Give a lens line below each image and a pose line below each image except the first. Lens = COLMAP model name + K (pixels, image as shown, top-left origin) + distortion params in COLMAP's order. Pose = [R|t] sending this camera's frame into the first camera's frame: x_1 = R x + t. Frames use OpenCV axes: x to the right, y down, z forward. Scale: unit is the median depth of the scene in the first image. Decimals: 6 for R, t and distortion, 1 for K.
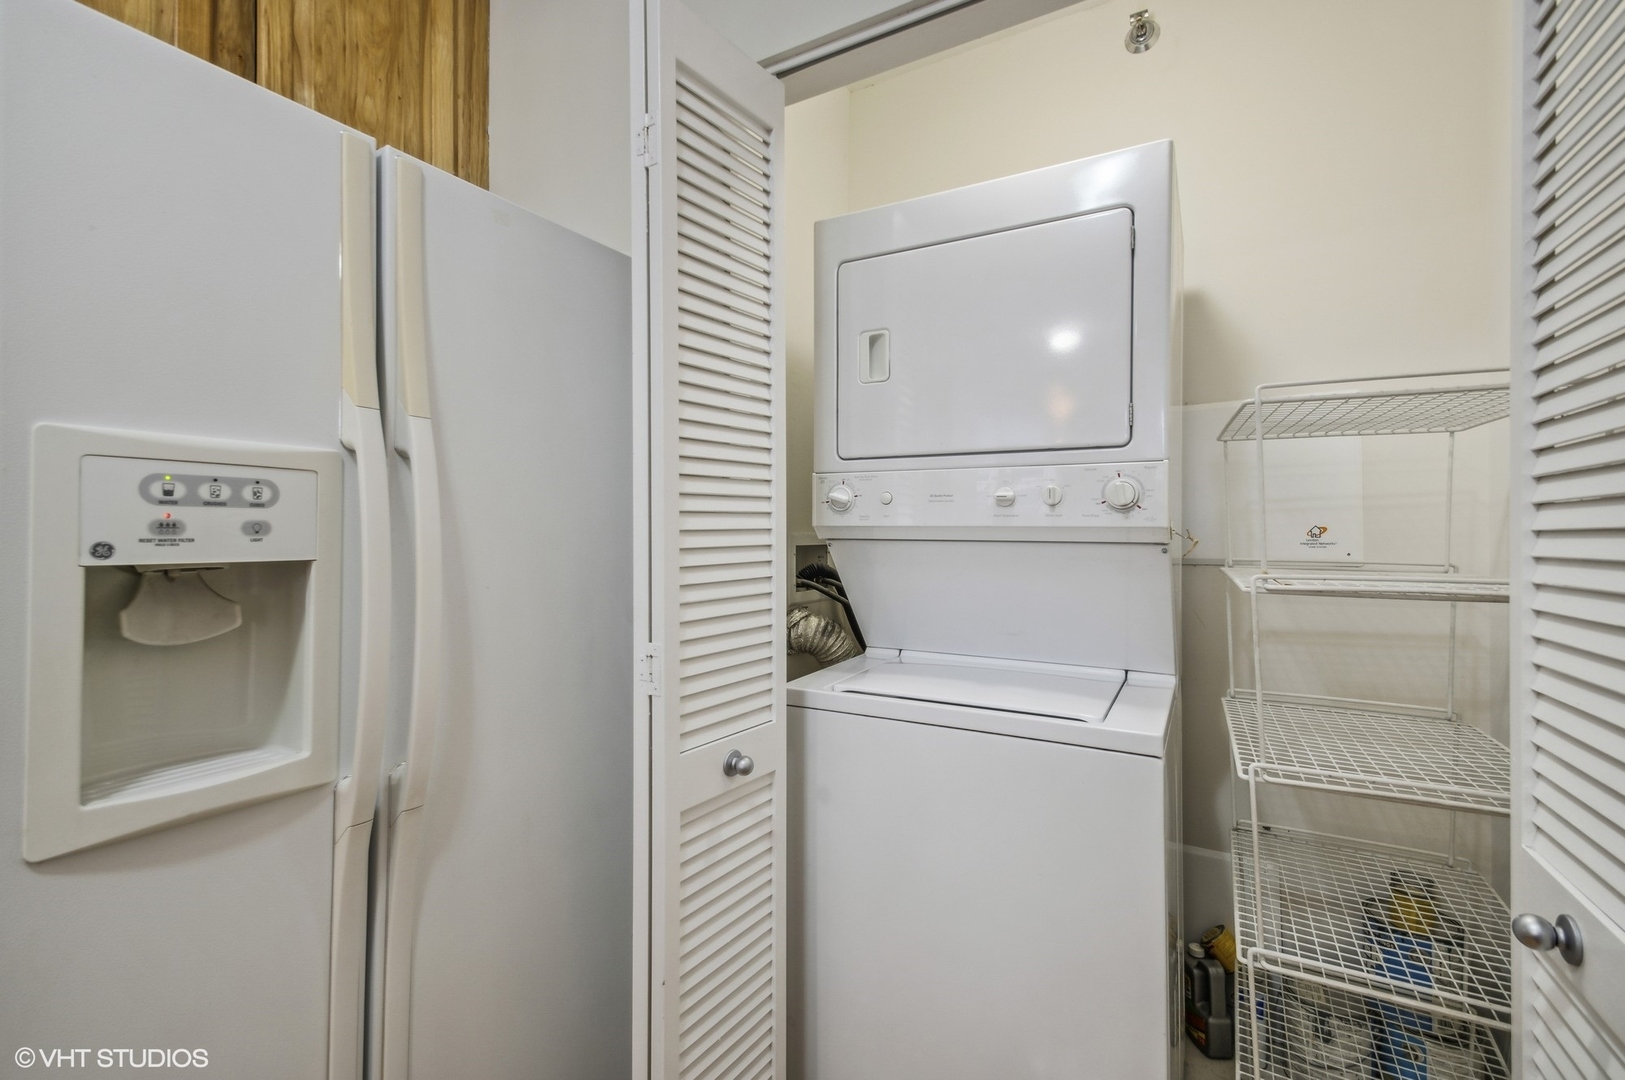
lens RADIAL K [[724.7, 0, 775.7], [0, 724.7, 515.0], [0, 0, 1]] dist [0.017675, -0.015311]
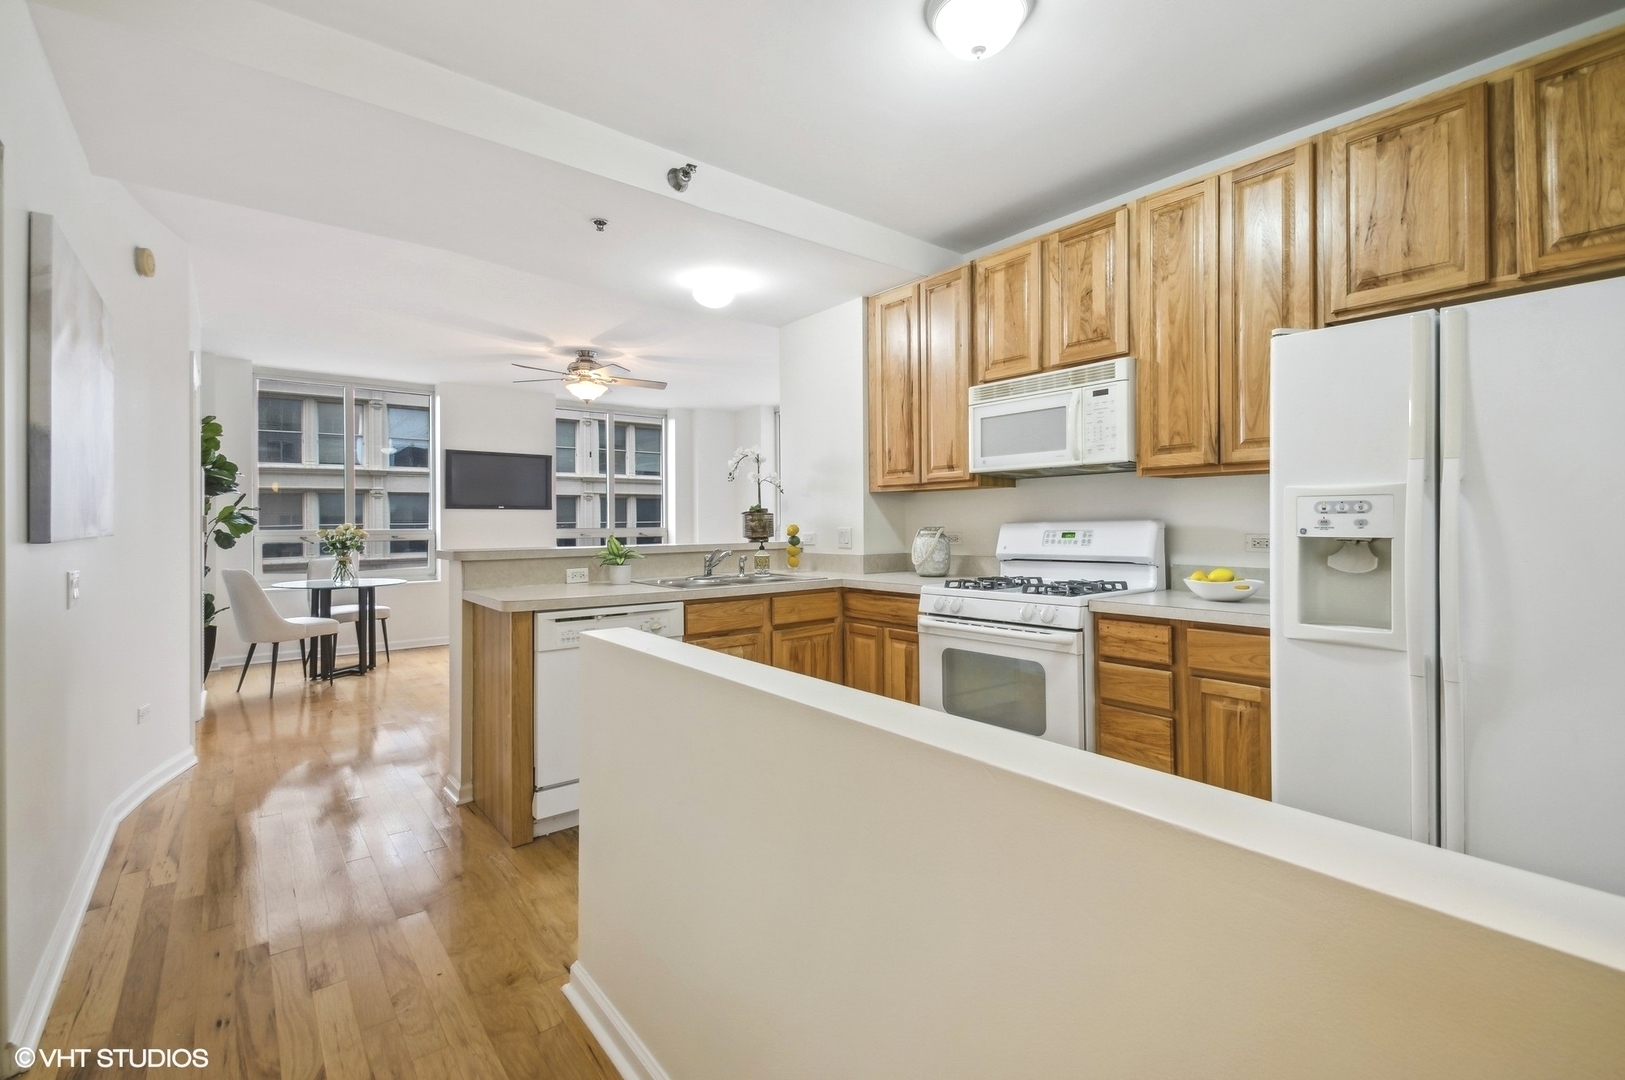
lens RADIAL K [[724.7, 0, 814.4], [0, 724.7, 525.4], [0, 0, 1]] dist [0.017675, -0.015311]
pose [[-0.350375, -0.014465, -0.936498, 1.923327], [0.009269, 0.999778, -0.018910, 0.052174], [0.936564, -0.015306, -0.350163, 0.189878]]
